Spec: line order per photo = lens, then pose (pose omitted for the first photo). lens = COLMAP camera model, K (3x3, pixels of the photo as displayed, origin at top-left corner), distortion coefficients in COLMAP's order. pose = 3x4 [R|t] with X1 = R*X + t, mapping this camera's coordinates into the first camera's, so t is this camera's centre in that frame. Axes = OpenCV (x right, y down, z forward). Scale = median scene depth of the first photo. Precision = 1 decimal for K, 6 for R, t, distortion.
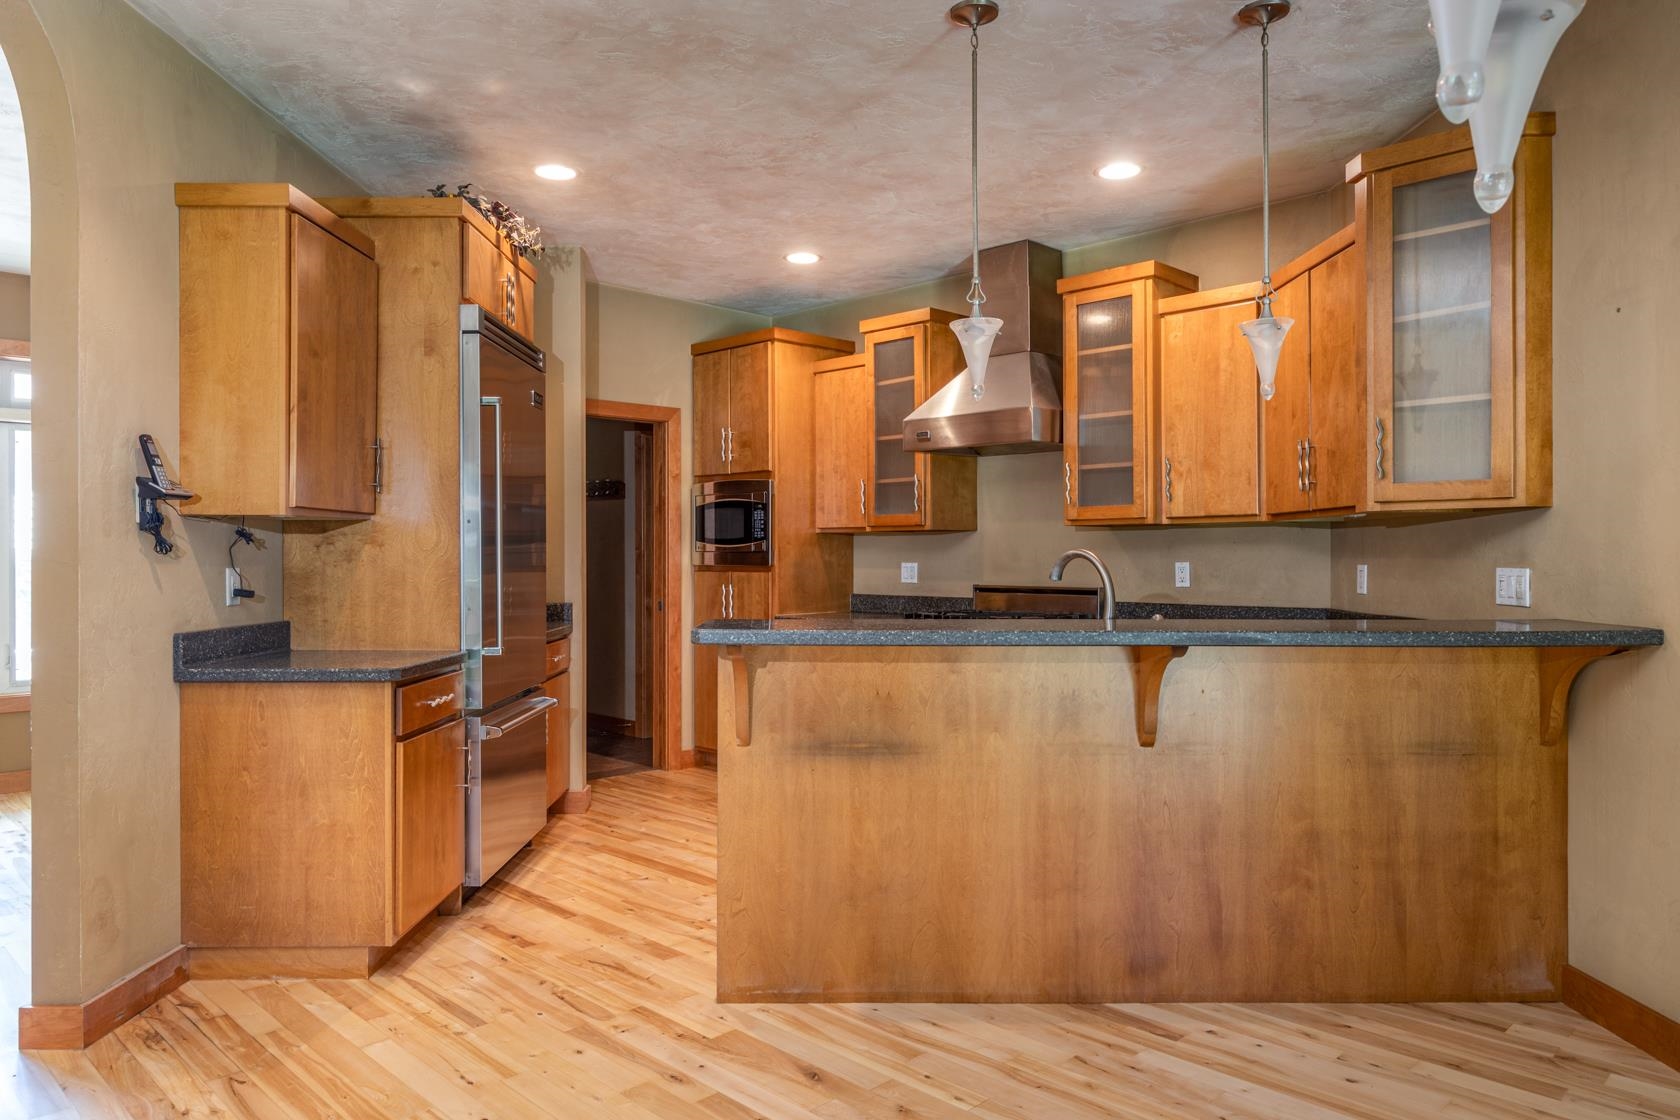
lens RADIAL K [[1108.7, 0, 838.1], [0, 1108.7, 558.3], [0, 0, 1]] dist [-0.004881, -0.001789]
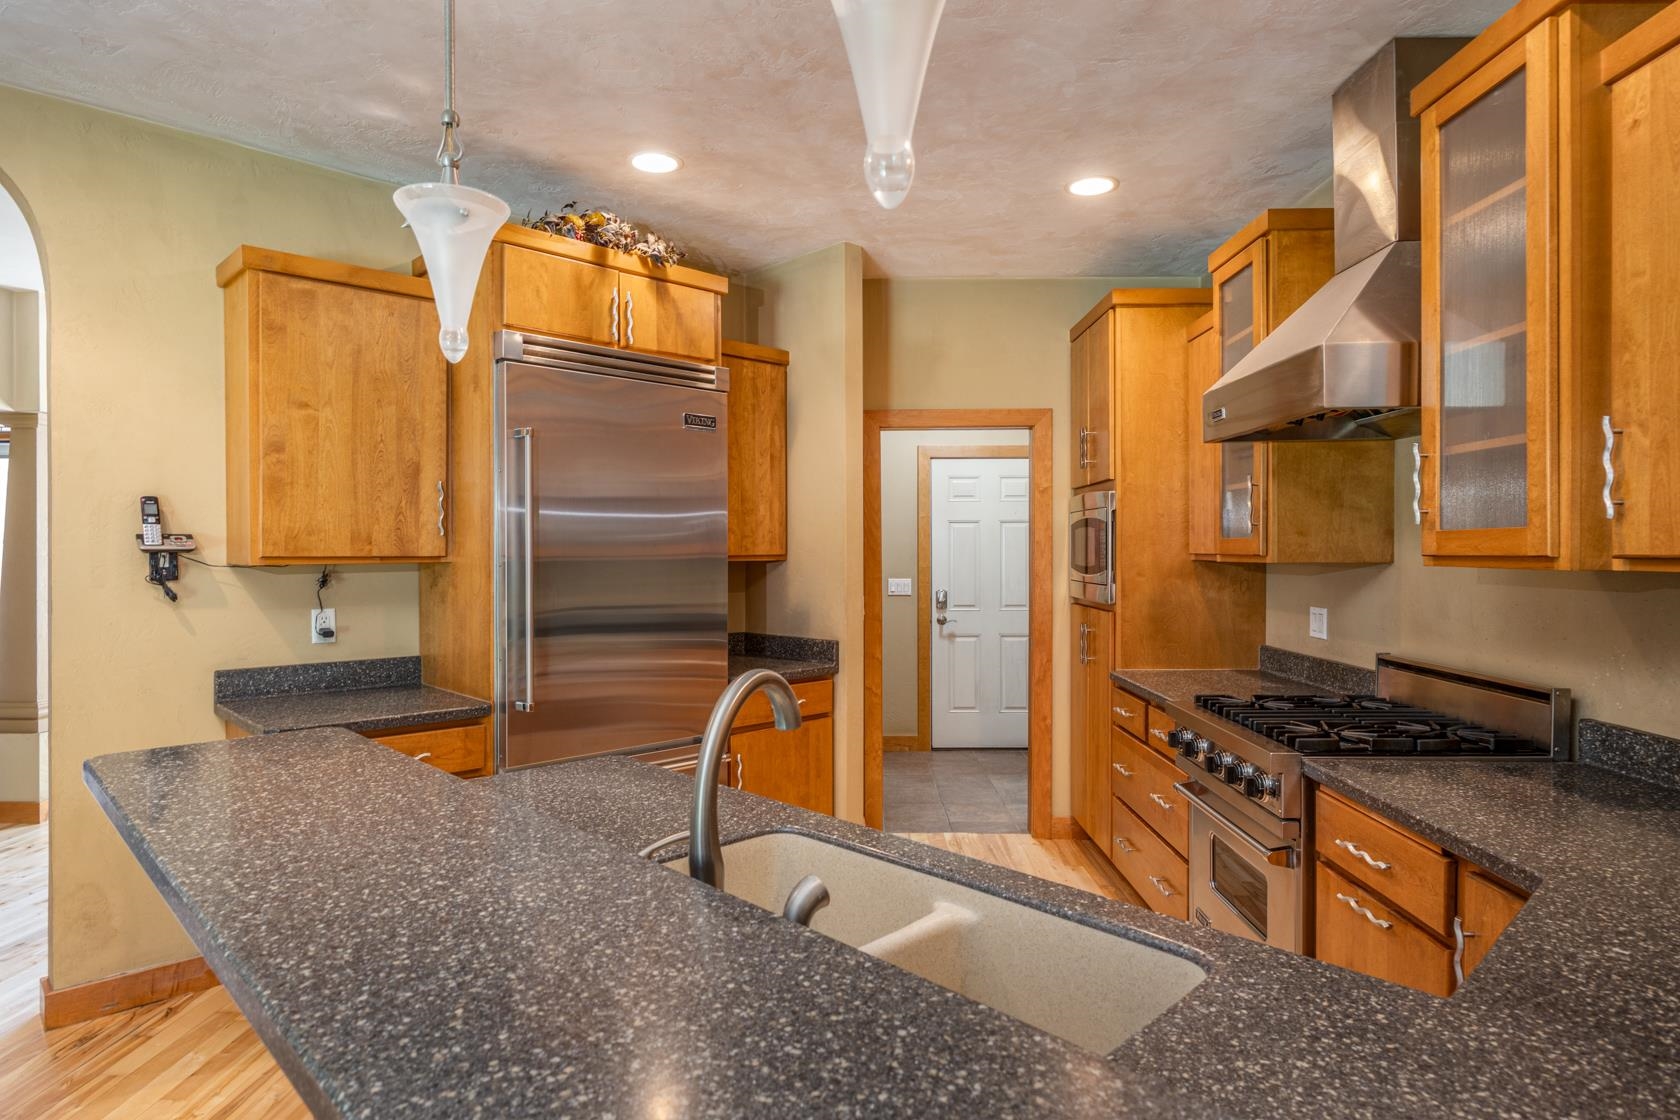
lens RADIAL K [[937.5, 0, 835.7], [0, 937.5, 556.2], [0, 0, 1]] dist [-0.002409, -0.001587]
pose [[0.694076, 0.007696, -0.719861, 0.320039], [-0.004305, 0.999969, 0.006540, -0.035061], [0.719889, -0.001440, 0.694088, 0.492548]]
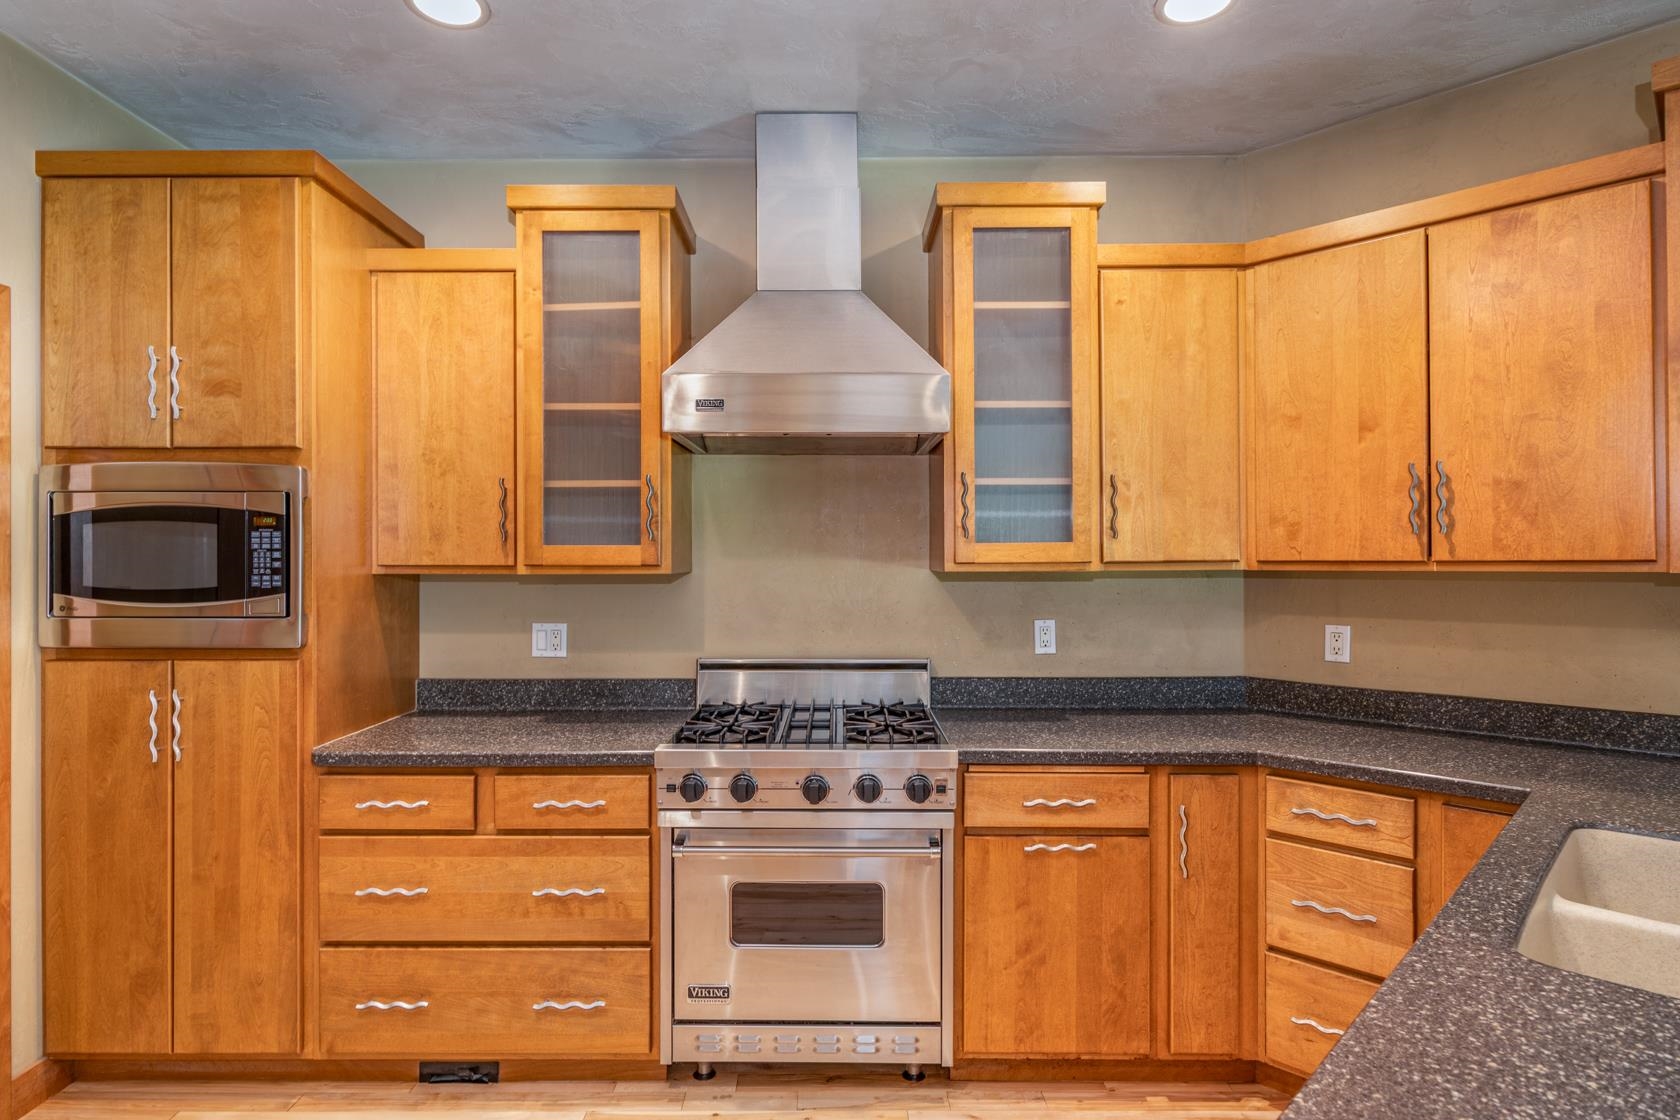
lens RADIAL K [[899.6, 0, 848.6], [0, 899.6, 555.2], [0, 0, 1]] dist [-0.000787, -0.002920]
pose [[0.712638, 0.003541, 0.701523, -0.193459], [0.003447, 0.999958, -0.008549, -0.033796], [-0.701523, 0.008510, 0.712596, 0.656610]]
